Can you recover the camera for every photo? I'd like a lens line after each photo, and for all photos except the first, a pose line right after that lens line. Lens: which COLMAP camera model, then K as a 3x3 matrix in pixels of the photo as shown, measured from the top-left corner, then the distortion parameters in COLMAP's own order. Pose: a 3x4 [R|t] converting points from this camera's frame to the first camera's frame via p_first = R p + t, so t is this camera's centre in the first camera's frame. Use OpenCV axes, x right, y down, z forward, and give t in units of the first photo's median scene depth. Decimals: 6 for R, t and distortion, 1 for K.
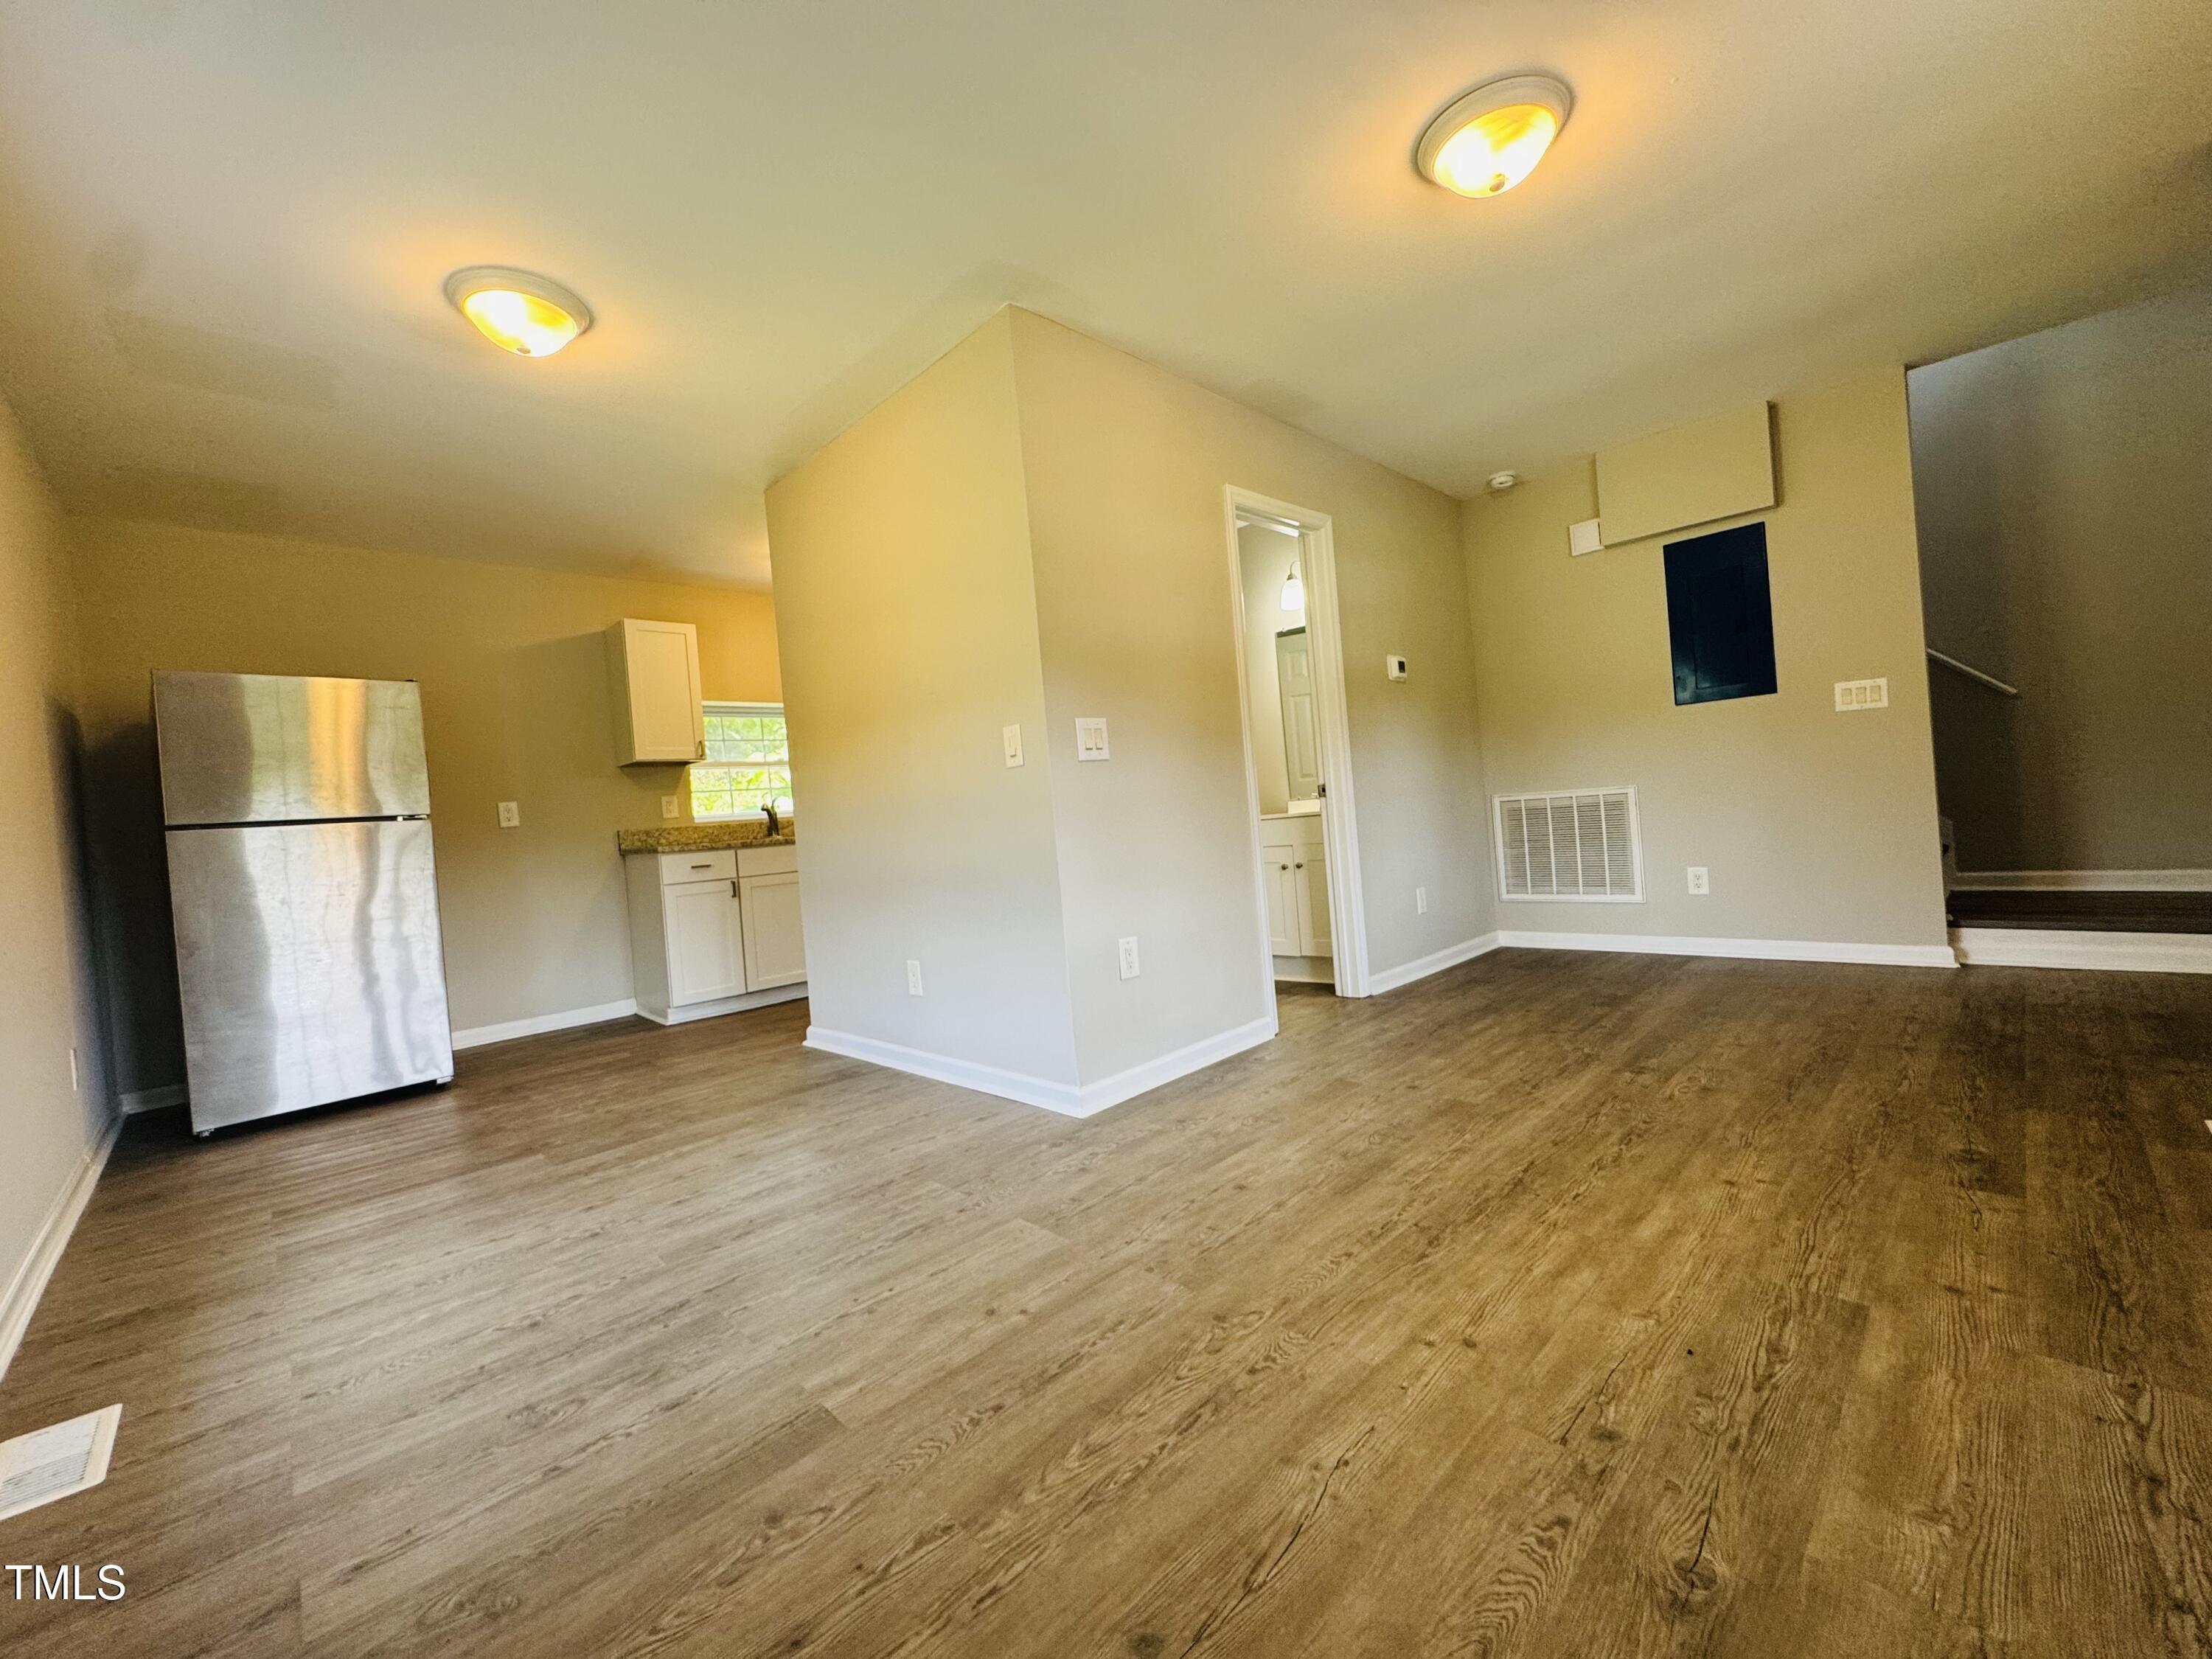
lens RADIAL K [[885.7, 0, 1104.8], [0, 885.7, 826.7], [0, 0, 1]] dist [-0.003552, 0.000603]
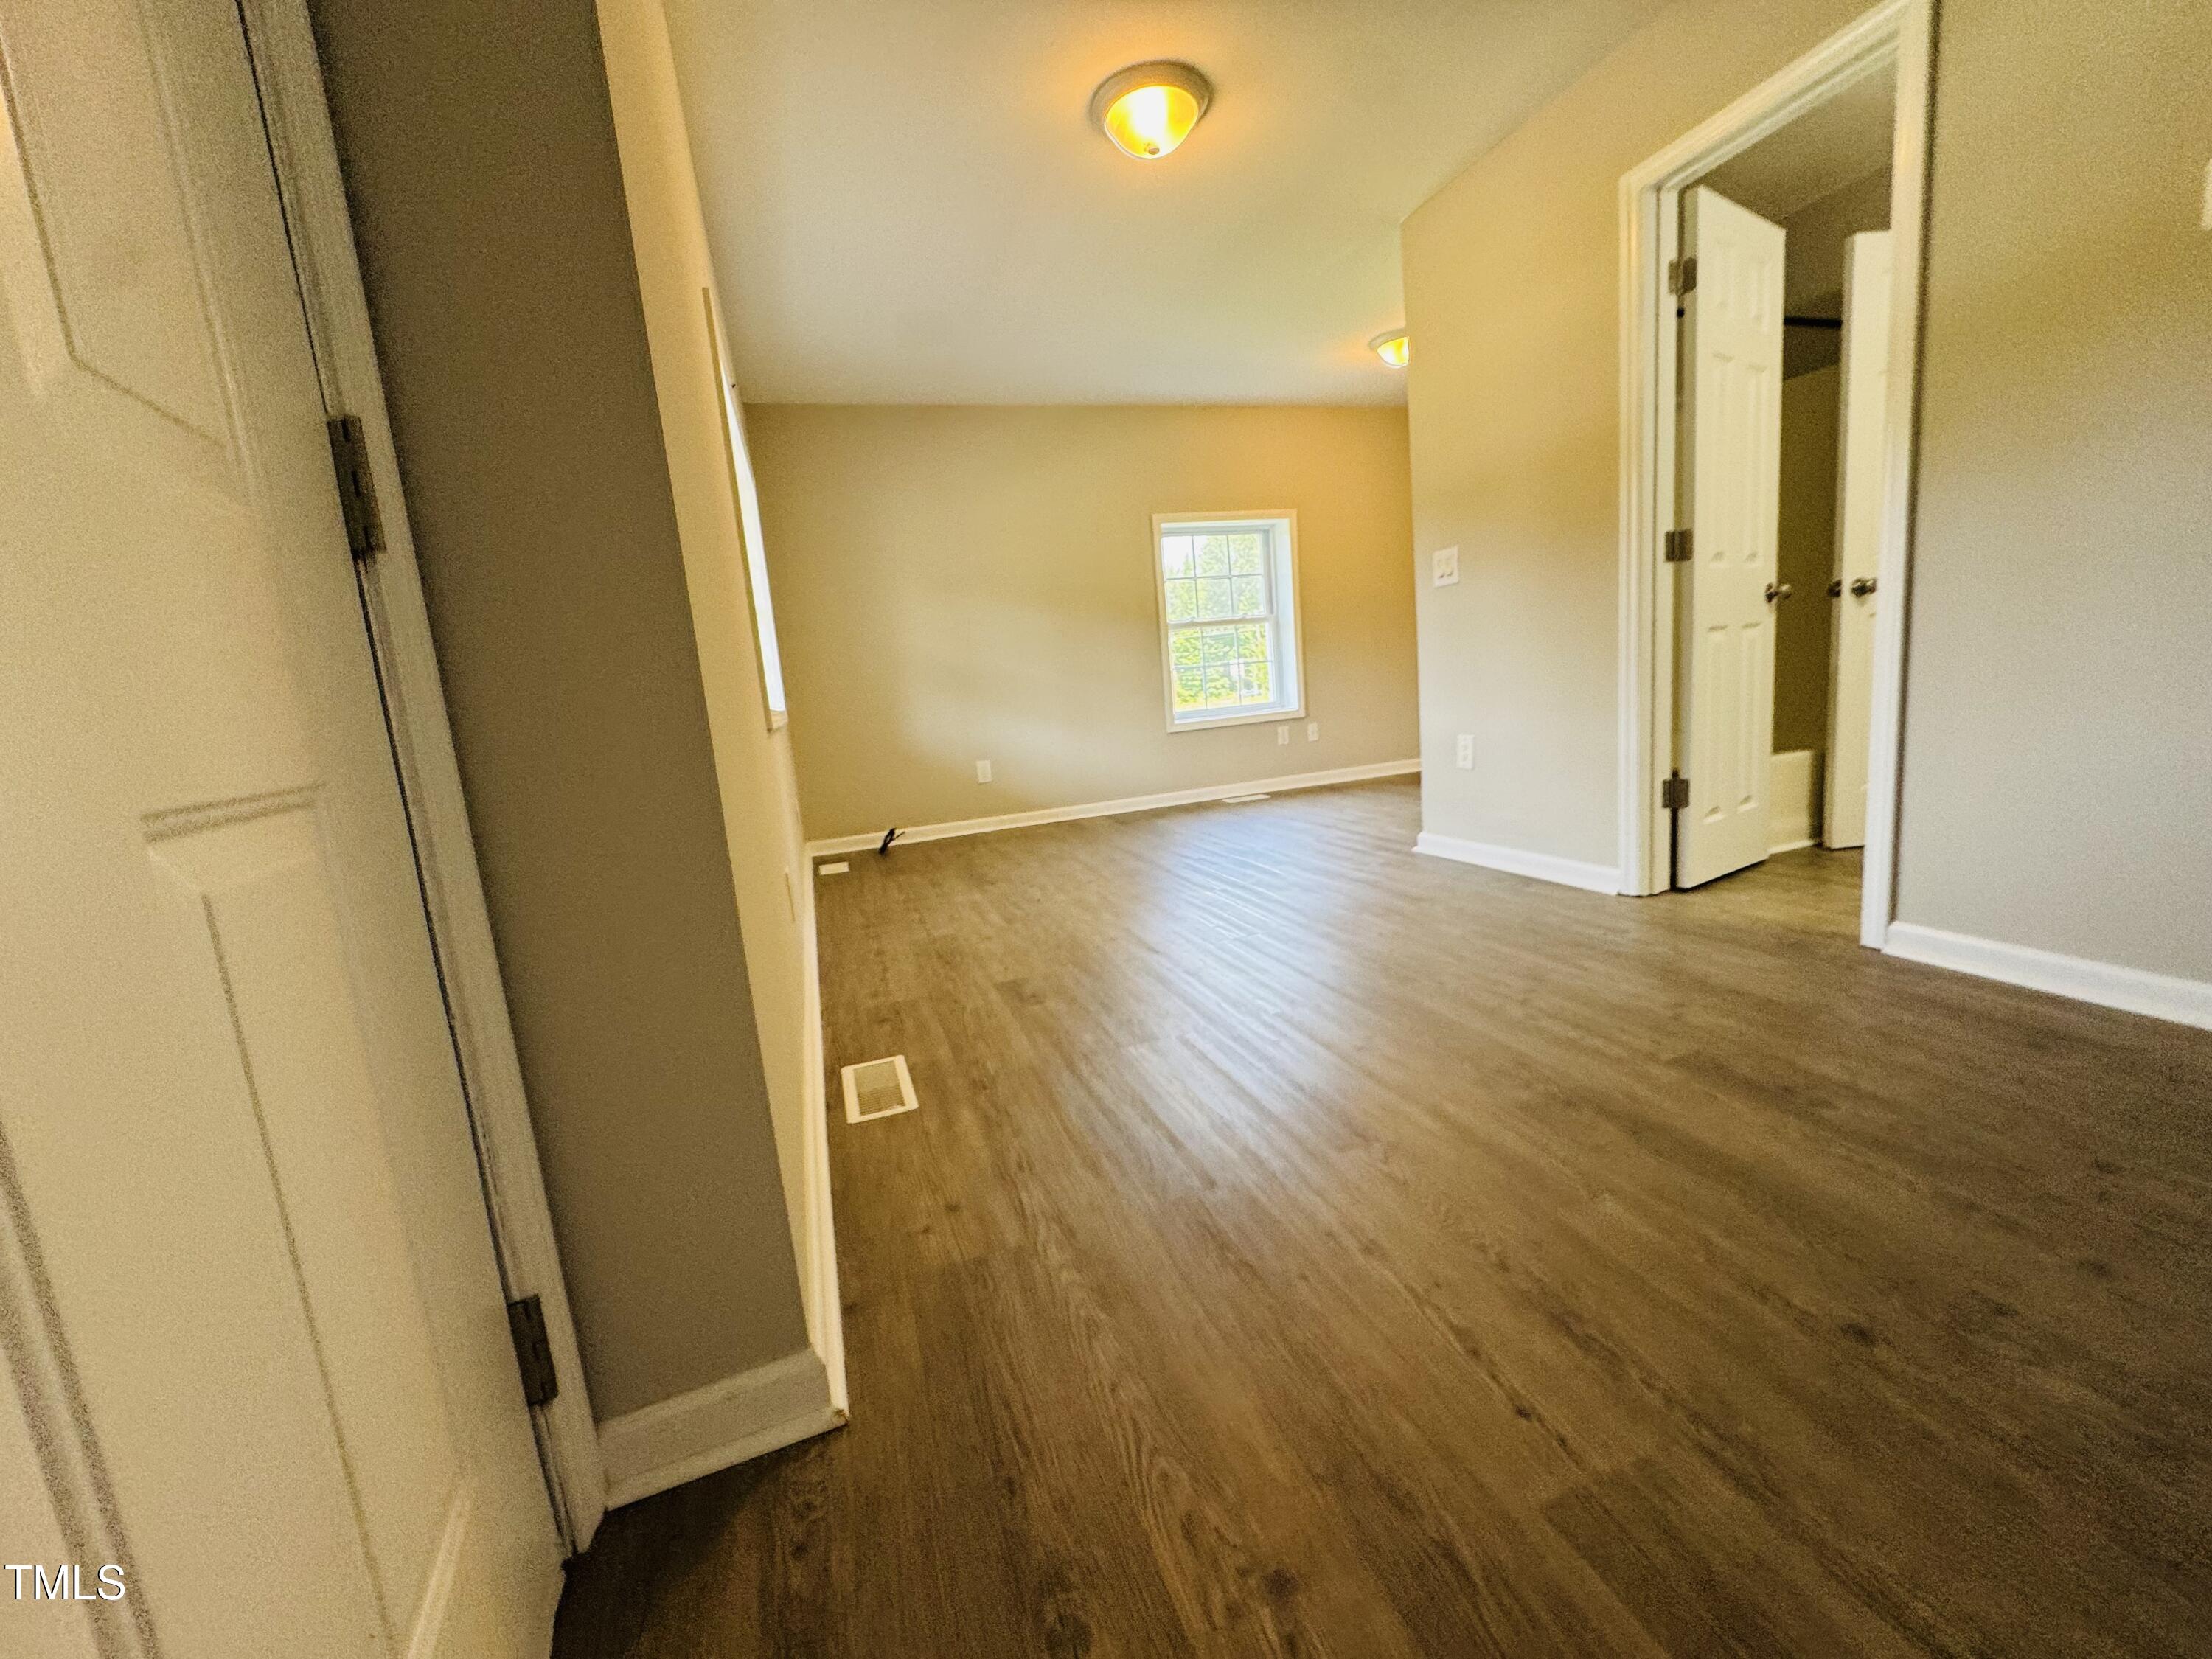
lens RADIAL K [[885.7, 0, 1107.0], [0, 885.7, 830.1], [0, 0, 1]] dist [-0.003552, 0.000603]
pose [[-0.422712, 0.265350, -0.866547, 2.124308], [0.111968, 0.964141, 0.240616, -0.152981], [0.899320, 0.004685, -0.437265, 1.776721]]
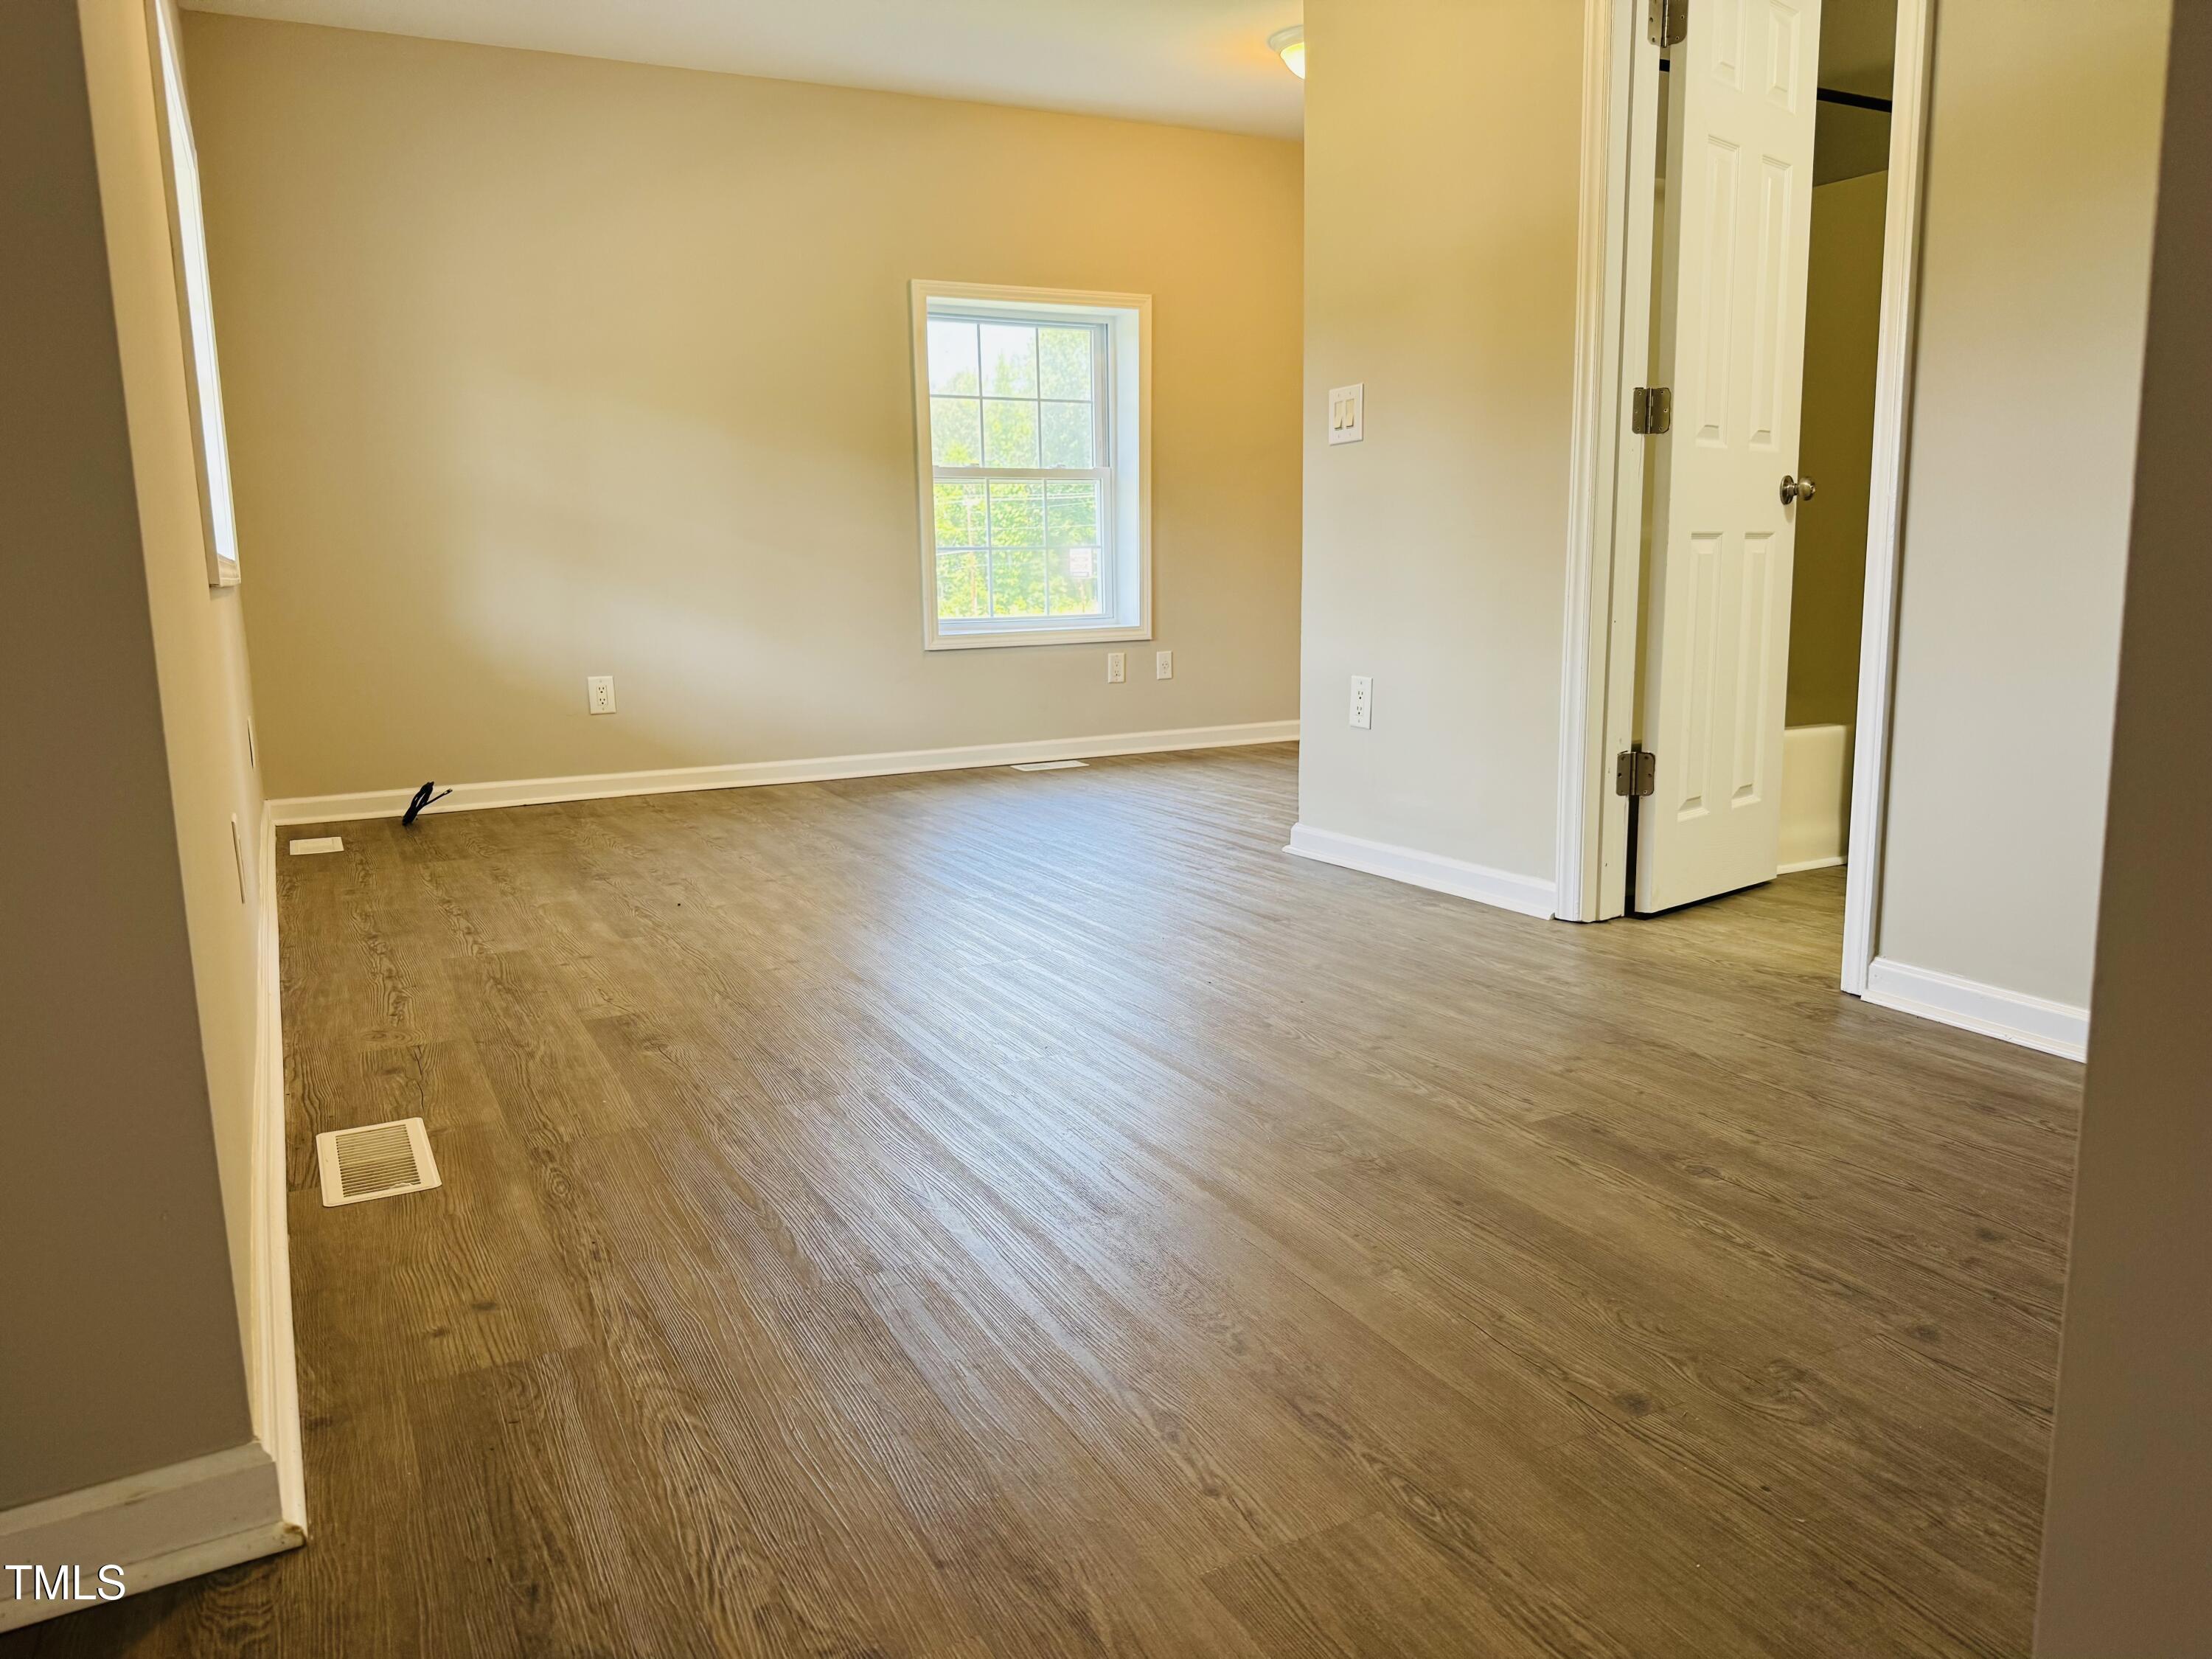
lens RADIAL K [[1559.4, 0, 1092.4], [0, 1559.4, 829.5], [0, 0, 1]] dist [0.062687, -0.083900]
pose [[-0.291534, 0.248144, -0.923814, 2.287083], [0.029800, 0.967654, 0.250515, -0.155353], [0.956096, 0.045504, -0.289498, 1.921962]]
